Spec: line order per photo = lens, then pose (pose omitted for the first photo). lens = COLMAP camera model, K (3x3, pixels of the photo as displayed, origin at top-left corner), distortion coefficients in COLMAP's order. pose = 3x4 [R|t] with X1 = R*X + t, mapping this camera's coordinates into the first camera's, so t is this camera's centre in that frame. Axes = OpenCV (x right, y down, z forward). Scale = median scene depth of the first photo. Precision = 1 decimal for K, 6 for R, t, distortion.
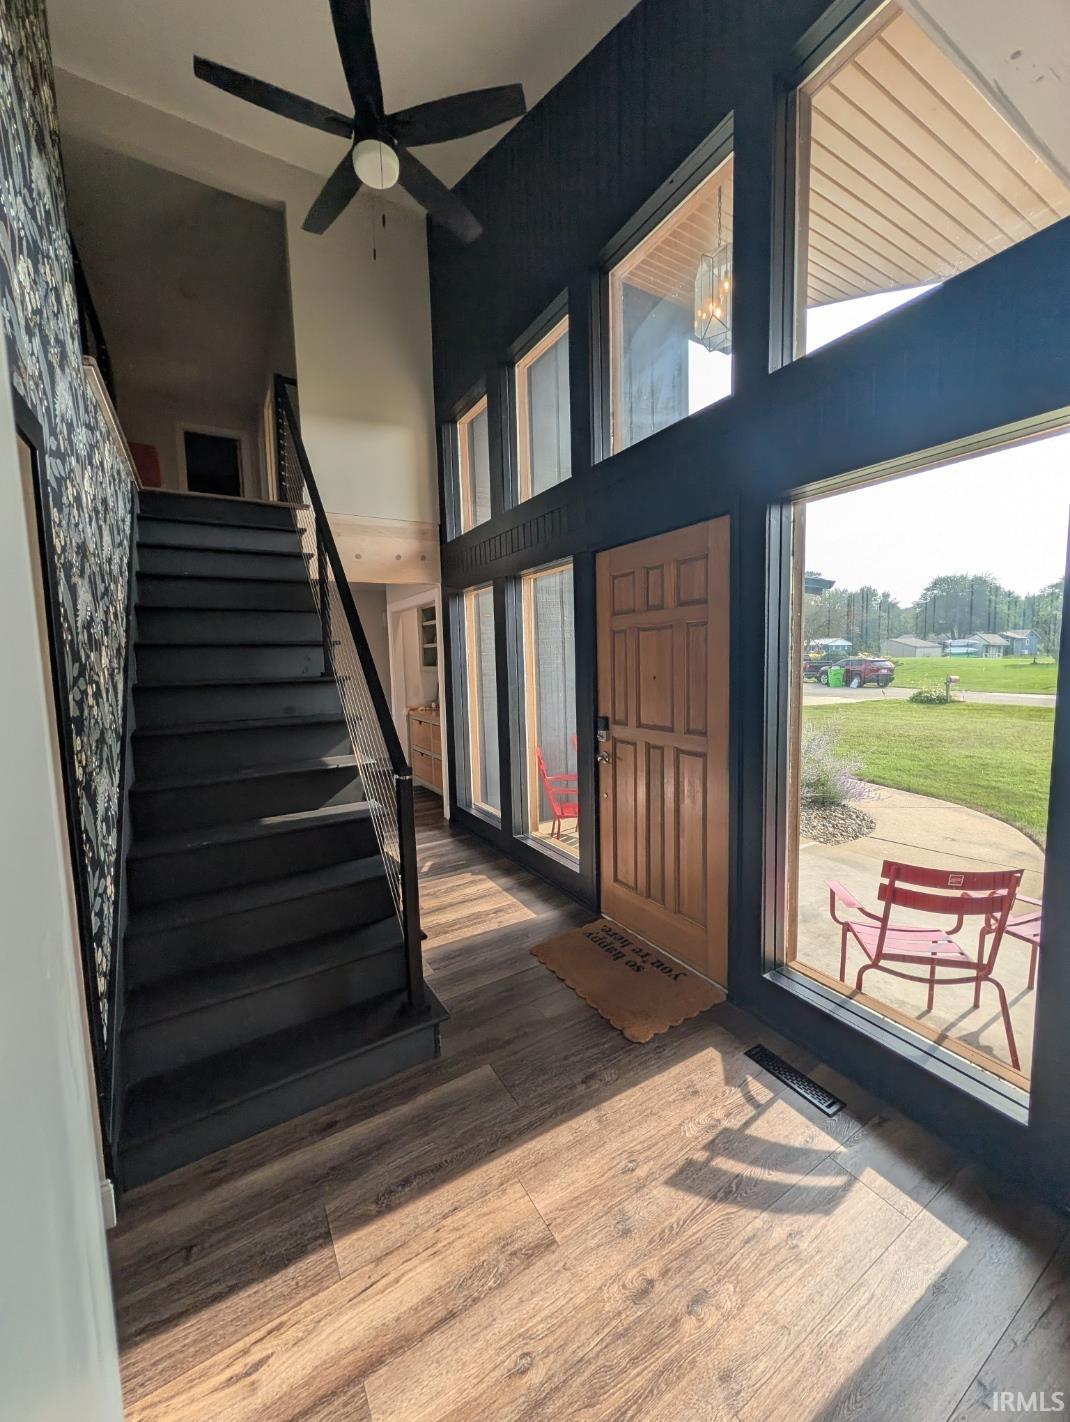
lens RADIAL K [[547.0, 0, 535.0], [0, 547.0, 711.0], [0, 0, 1]] dist [0.000752, 0.000377]
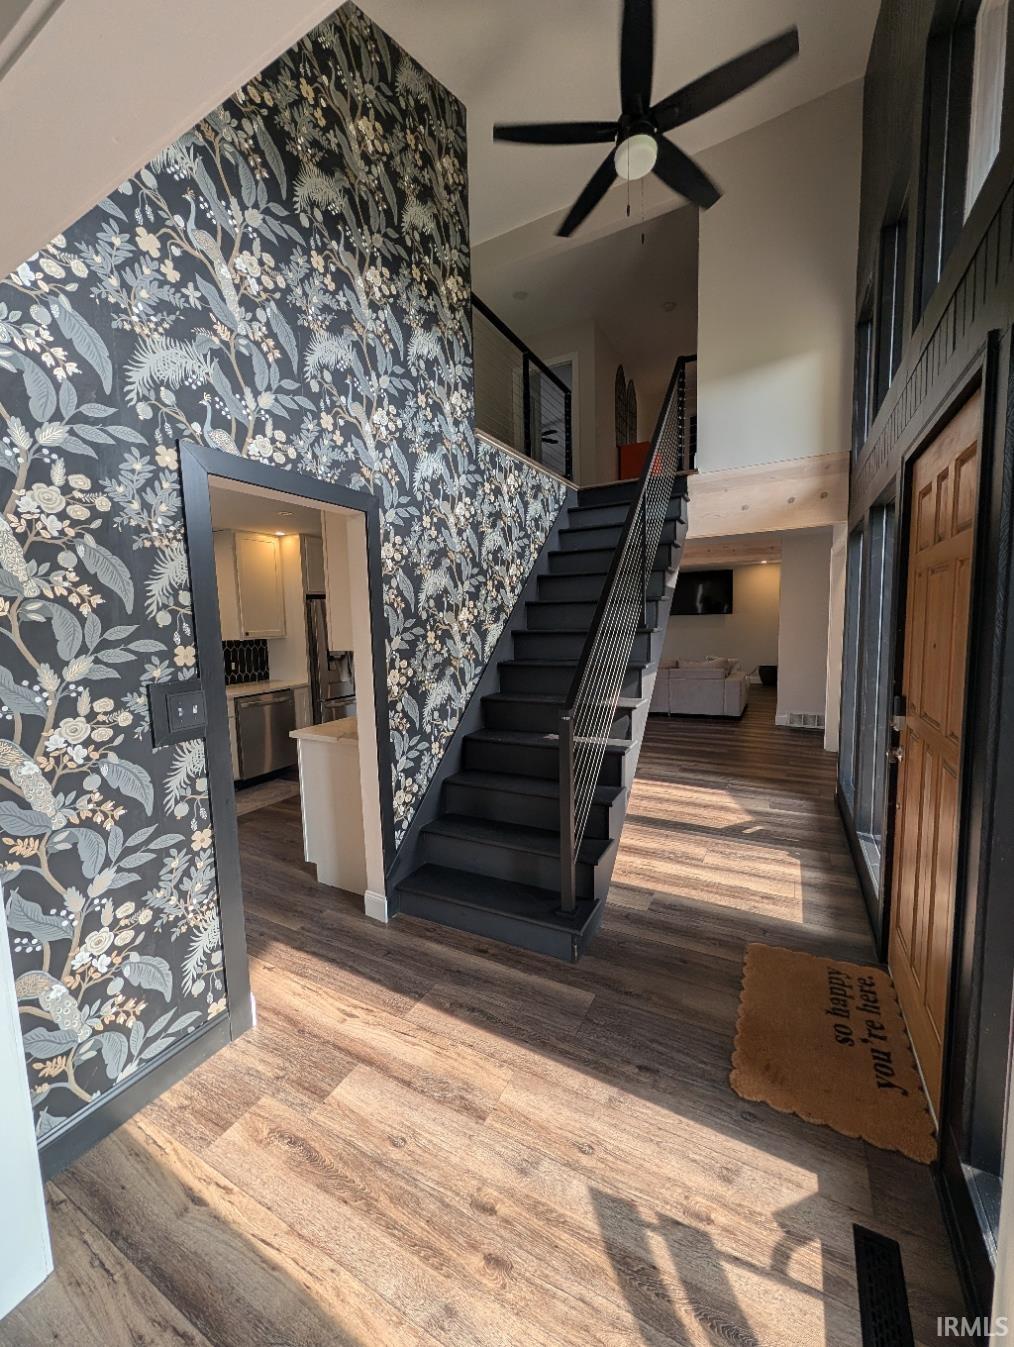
lens RADIAL K [[519.3, 0, 507.4], [0, 519.3, 672.3], [0, 0, 1]] dist [0.002575, 0.000170]
pose [[0.515193, 0.099334, -0.851298, 0.555712], [-0.069278, 0.994837, 0.074157, -0.044341], [0.854270, 0.020771, 0.519415, 0.267754]]
